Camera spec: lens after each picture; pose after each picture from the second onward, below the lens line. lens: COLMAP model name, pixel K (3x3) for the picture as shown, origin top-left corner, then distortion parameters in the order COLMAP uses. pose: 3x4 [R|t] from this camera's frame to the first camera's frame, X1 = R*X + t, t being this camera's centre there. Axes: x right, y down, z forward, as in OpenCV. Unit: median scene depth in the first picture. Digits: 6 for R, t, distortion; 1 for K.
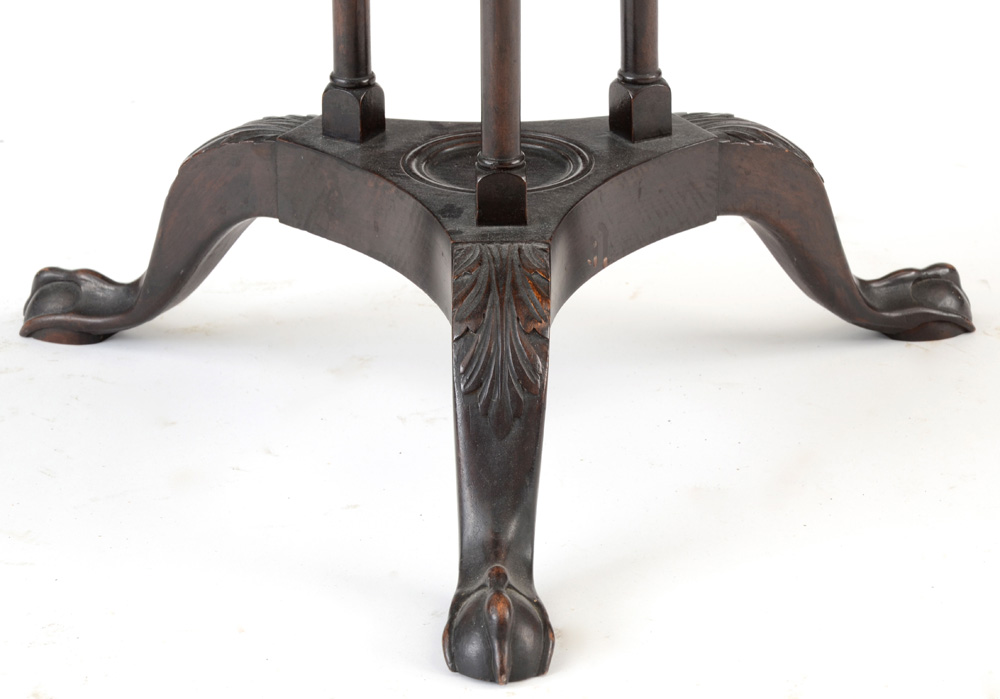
lens RADIAL K [[3828.0, 0, 501.2], [0, 3828.0, 350.1], [0, 0, 1]] dist [0.726278, 0.000000]
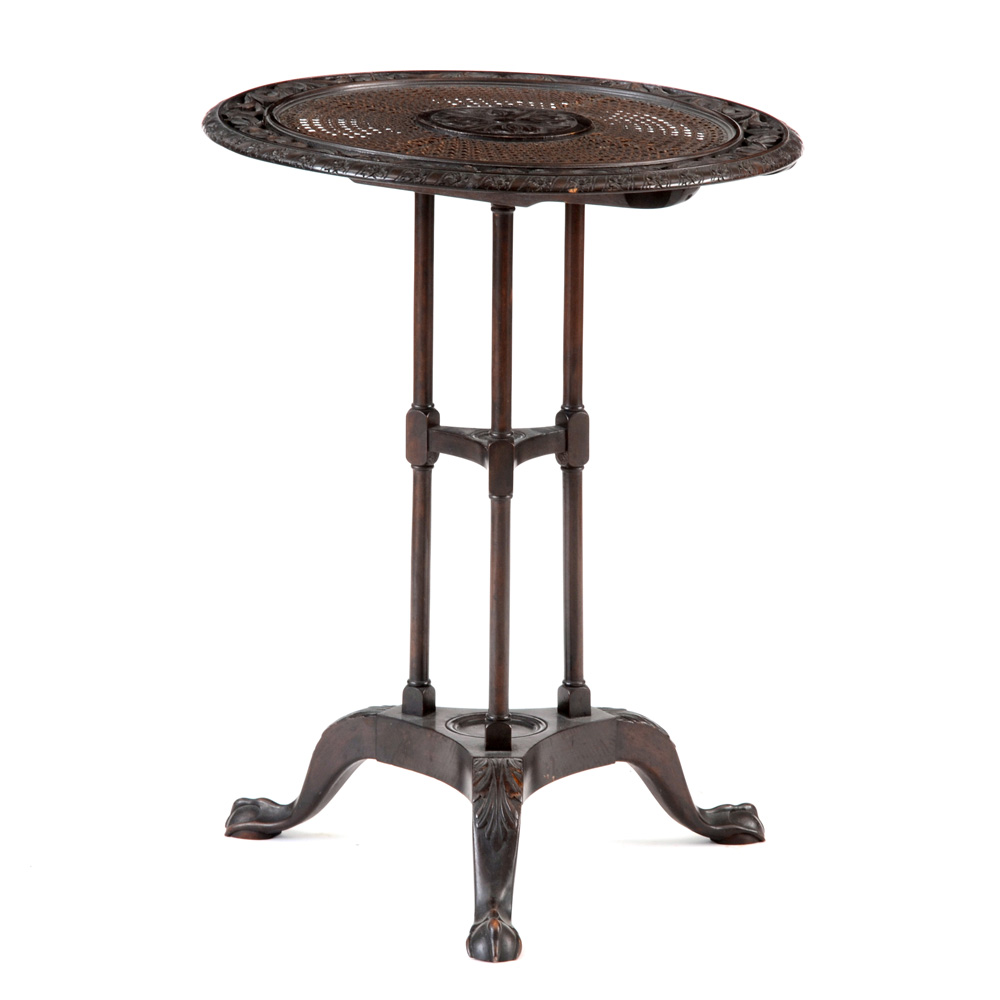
lens RADIAL K [[5392.1, 0, 500.0], [0, 5392.1, 500.1], [0, 0, 1]] dist [-0.046412, 0.000000]
pose [[0.999895, 0.014418, -0.001082, 0.001929], [-0.014398, 0.986038, -0.165896, 0.273944], [-0.001325, 0.165894, 0.986143, -1.581328]]
